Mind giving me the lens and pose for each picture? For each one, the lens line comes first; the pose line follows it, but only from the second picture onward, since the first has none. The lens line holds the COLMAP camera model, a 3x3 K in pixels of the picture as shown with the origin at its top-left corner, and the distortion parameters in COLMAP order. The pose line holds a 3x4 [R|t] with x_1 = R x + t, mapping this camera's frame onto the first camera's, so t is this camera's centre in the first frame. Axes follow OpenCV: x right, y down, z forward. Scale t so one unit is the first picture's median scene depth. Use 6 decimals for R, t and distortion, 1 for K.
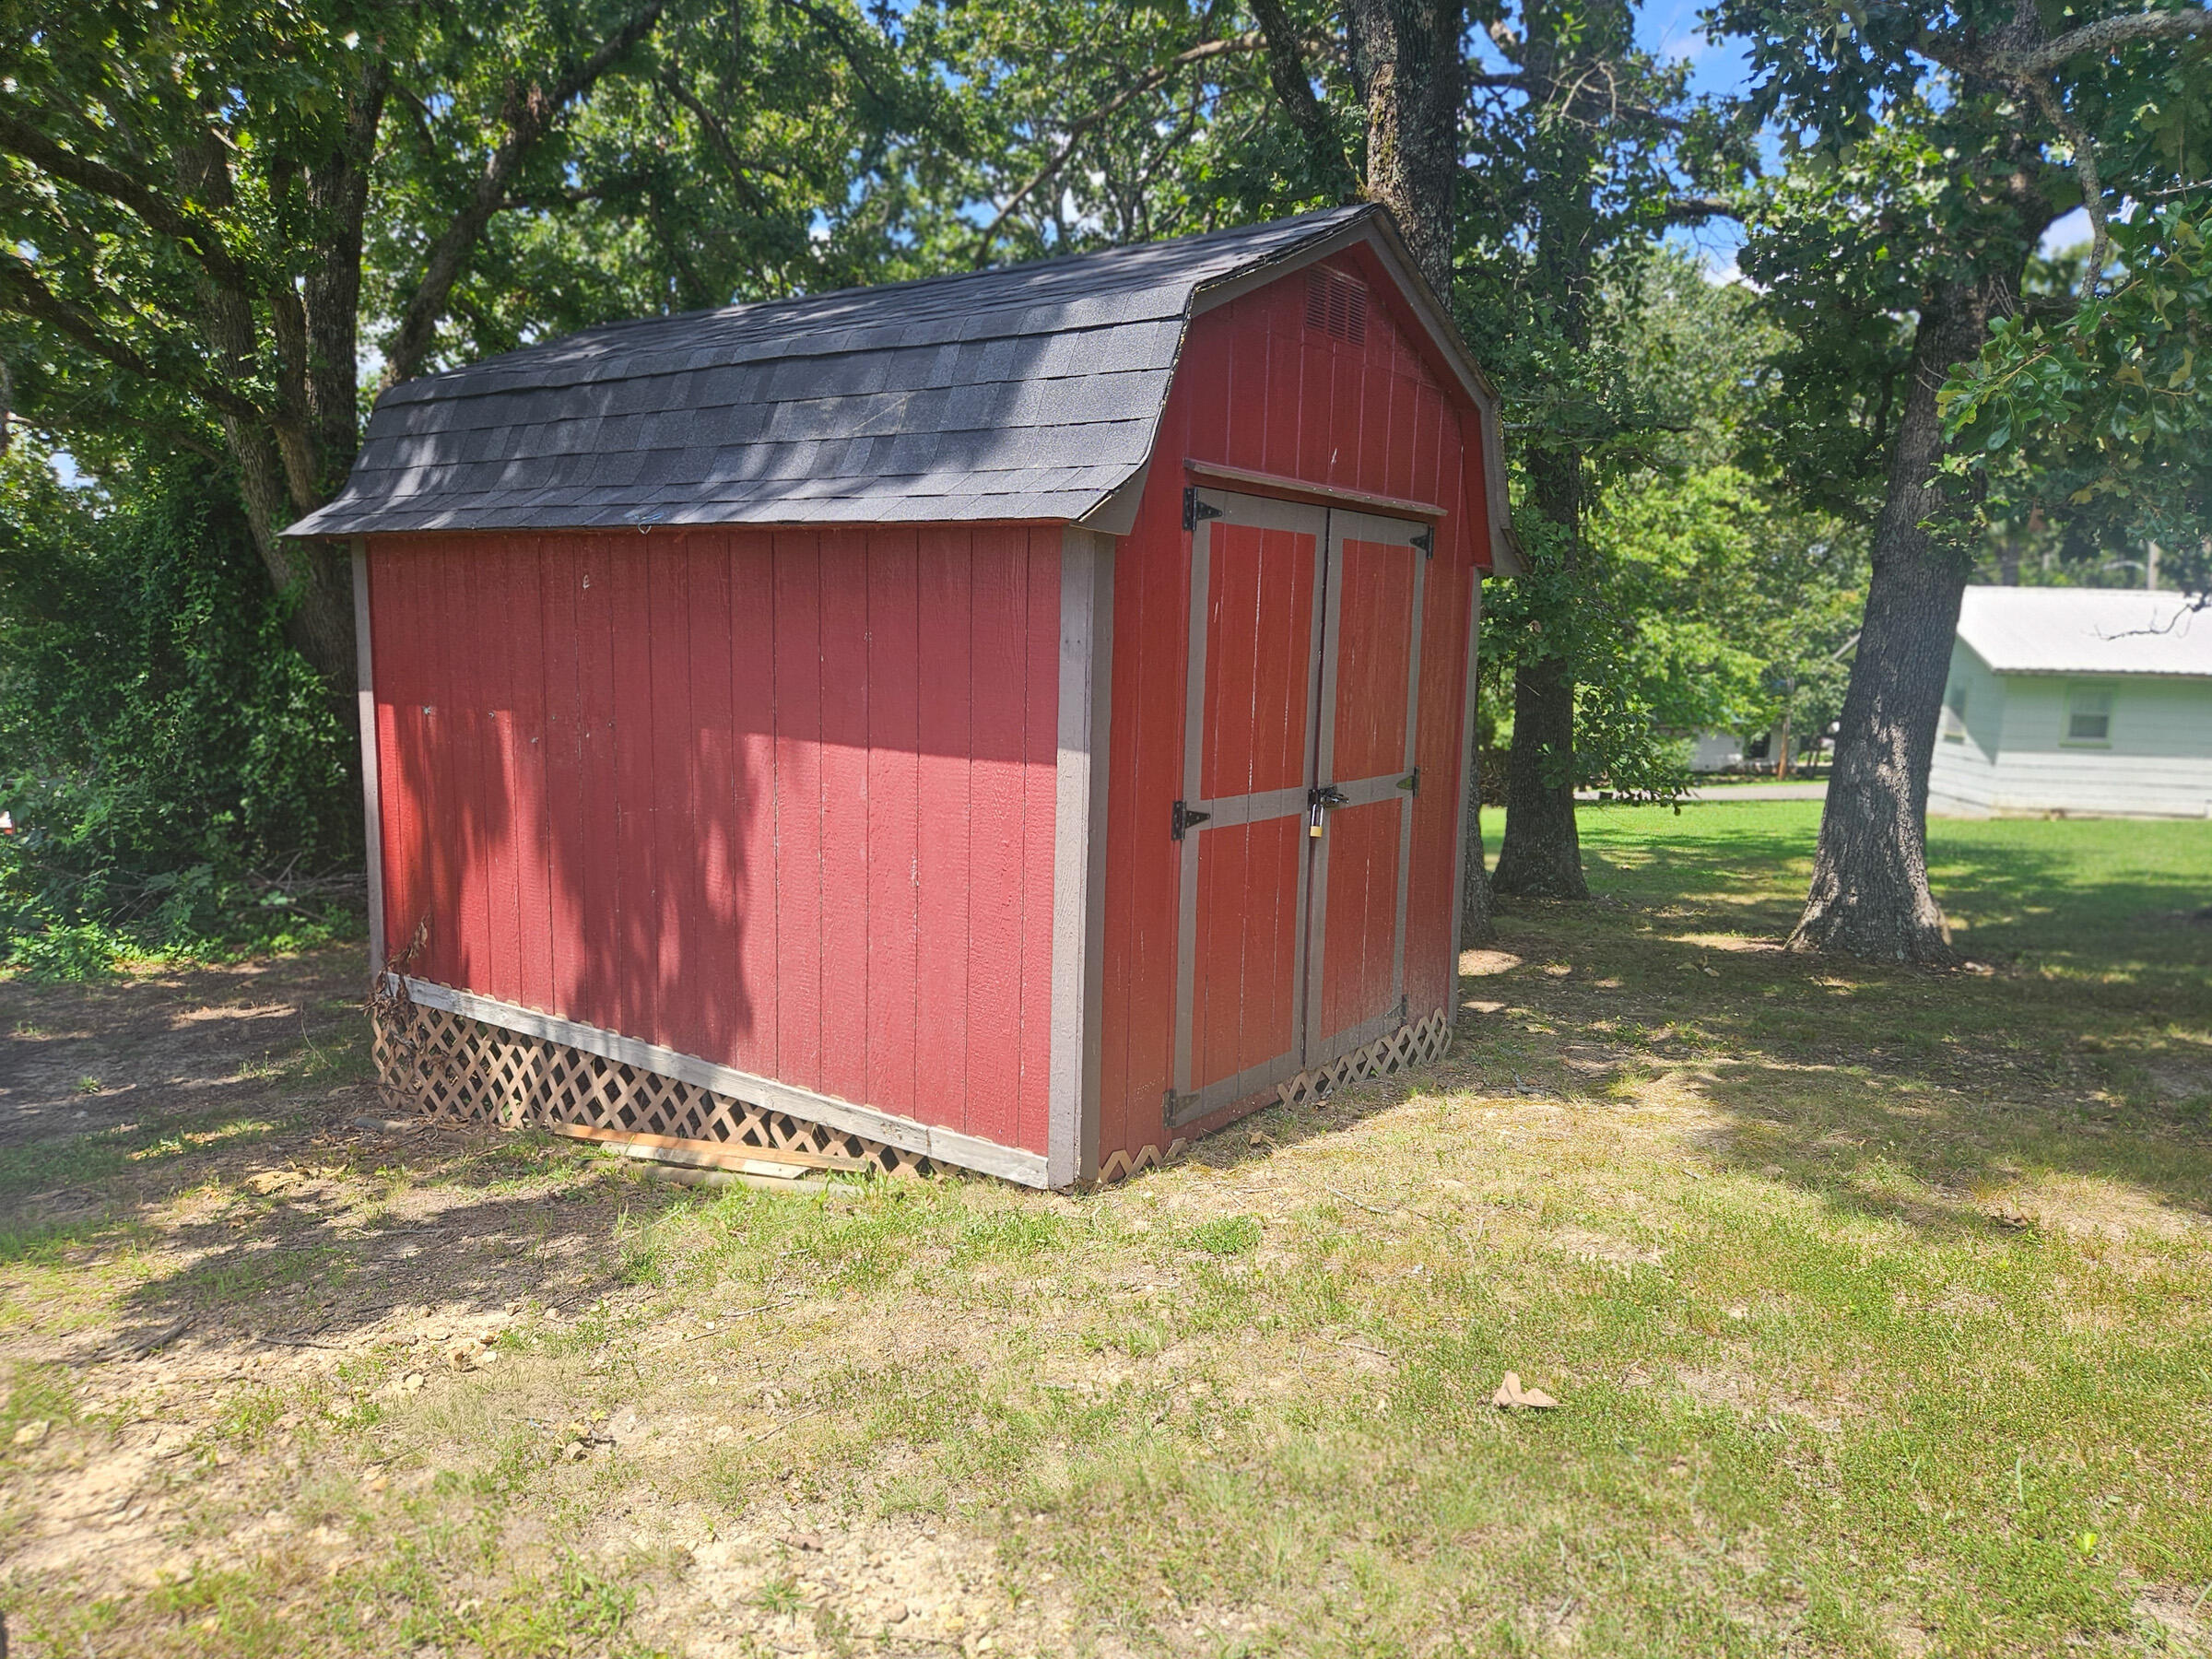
lens RADIAL K [[1521.6, 0, 1106.0], [0, 1521.6, 829.5], [0, 0, 1]] dist [0.084518, -0.071604]
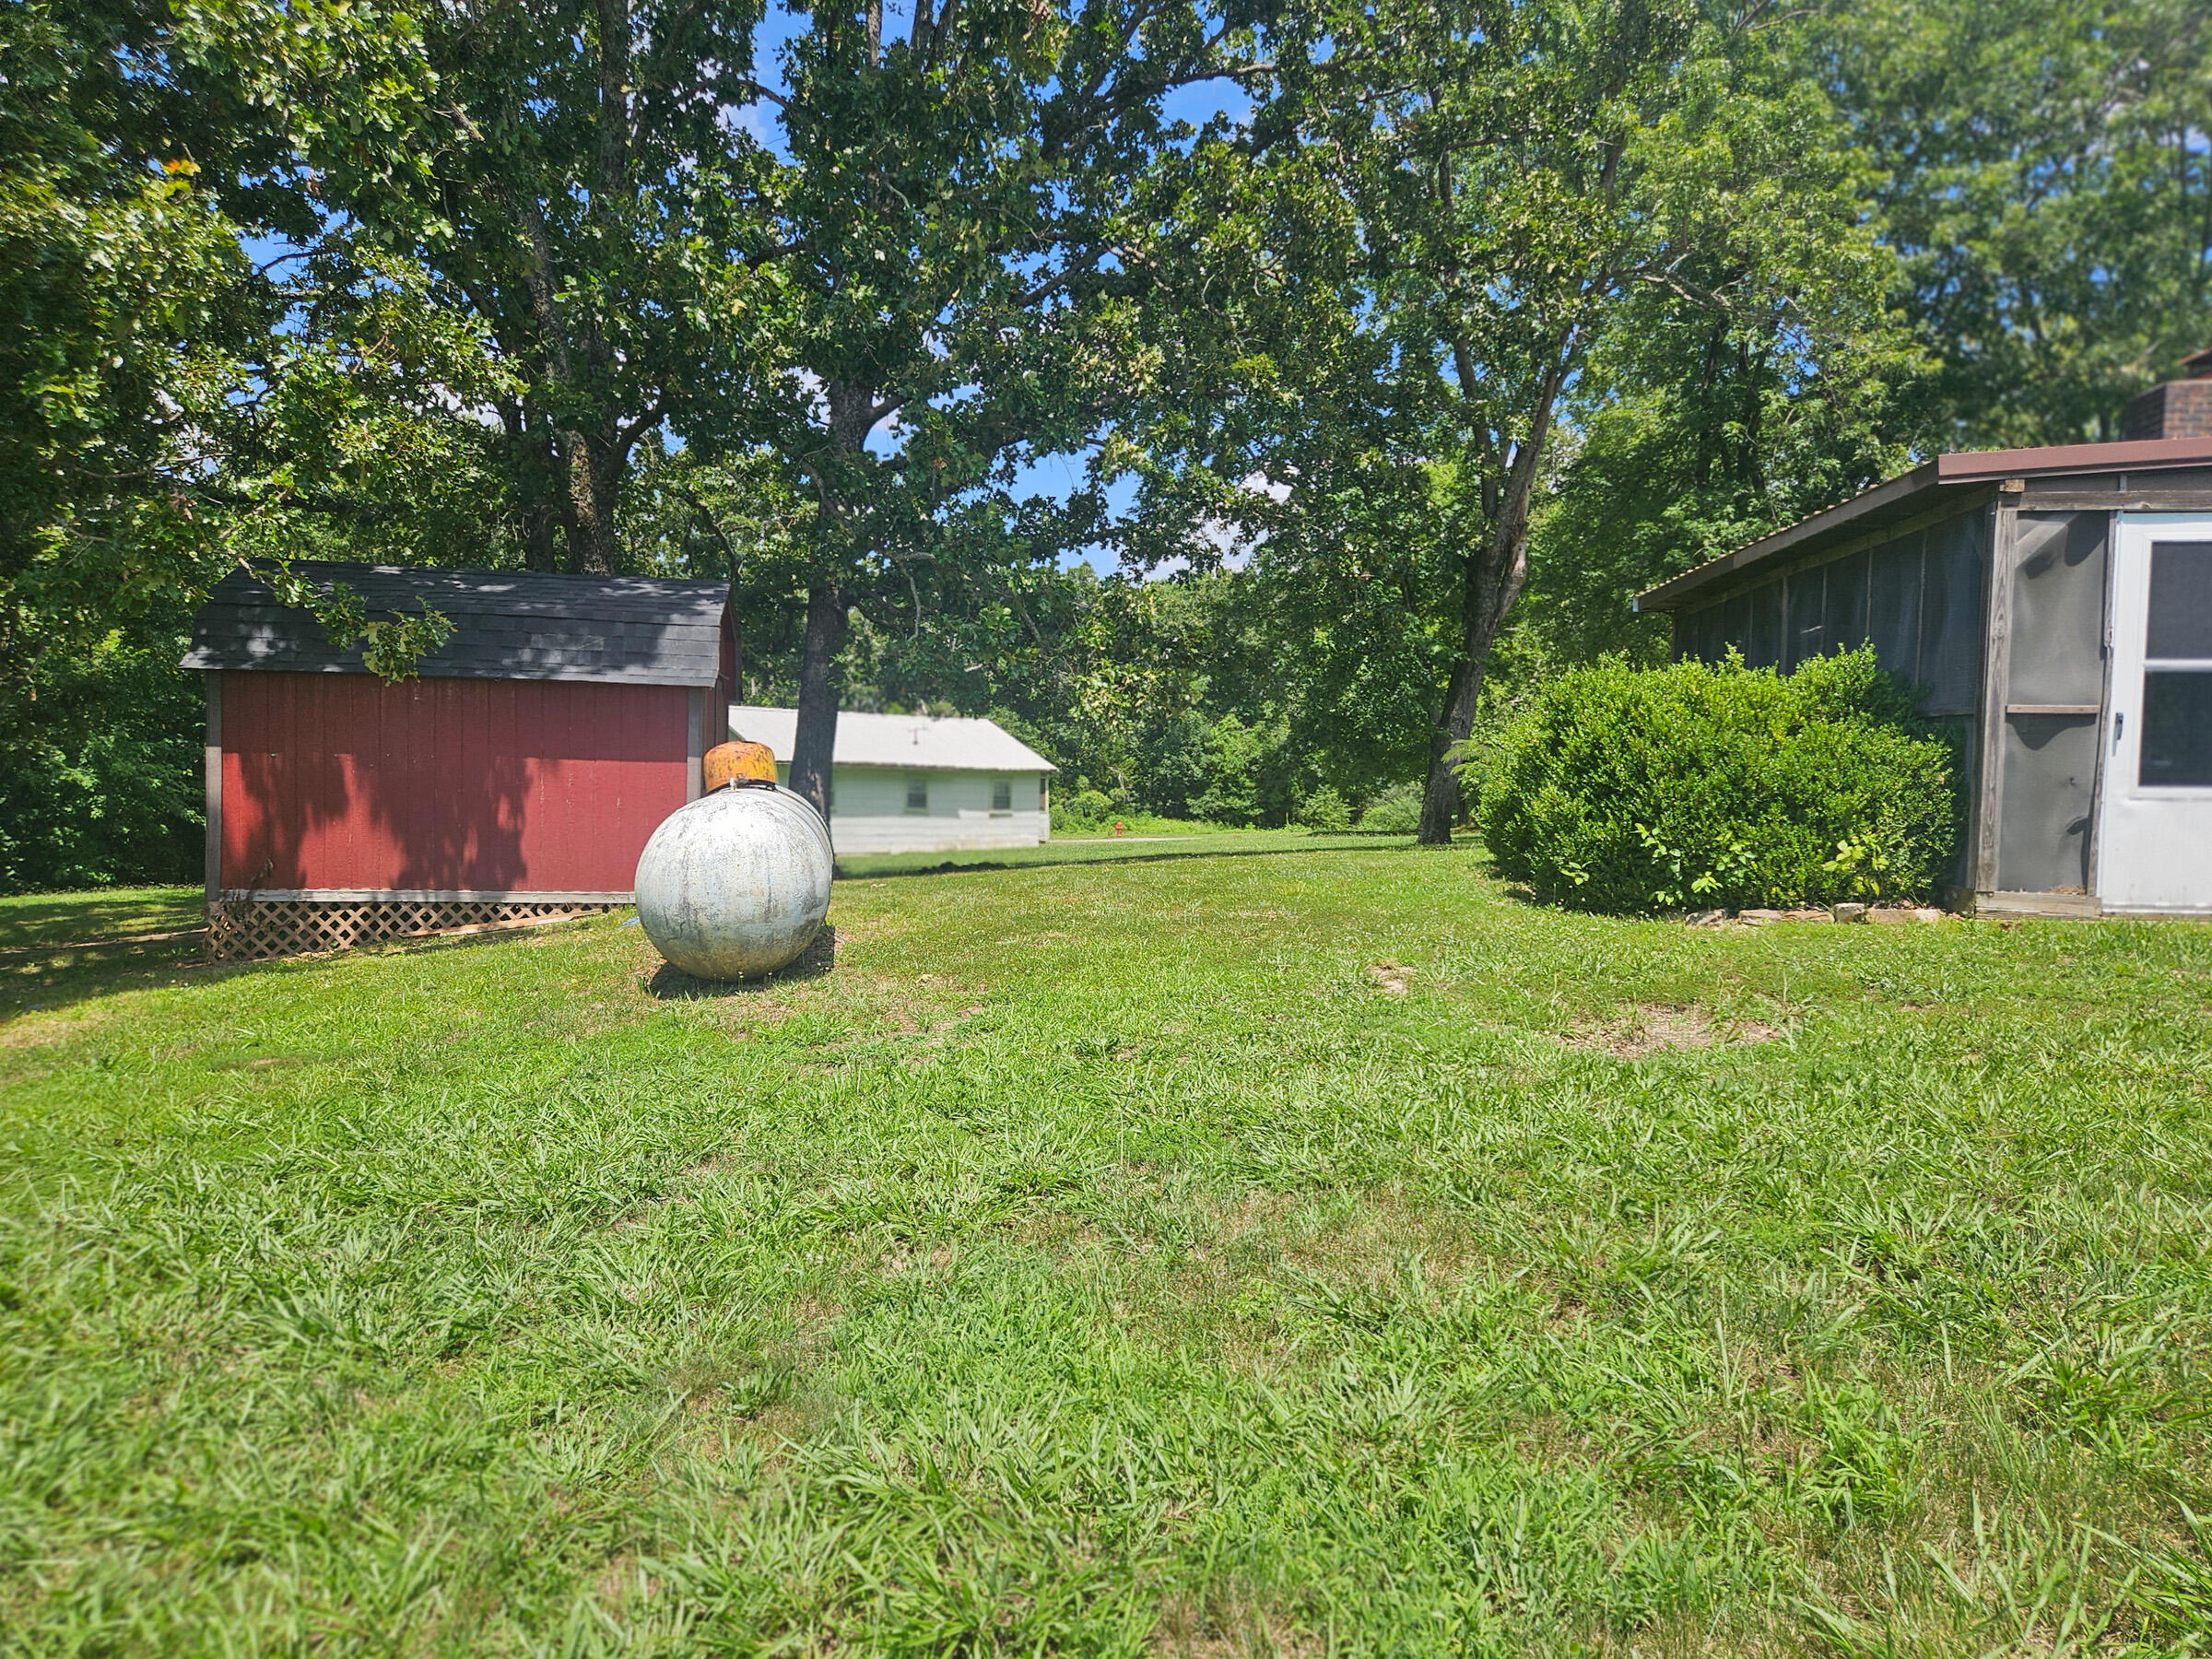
lens RADIAL K [[1521.6, 0, 1106.0], [0, 1521.6, 829.5], [0, 0, 1]] dist [0.084518, -0.071604]
pose [[0.764324, -0.030296, 0.644121, -0.985546], [0.077371, 0.995988, -0.044964, 0.213532], [-0.640174, 0.084203, 0.763601, -1.367863]]
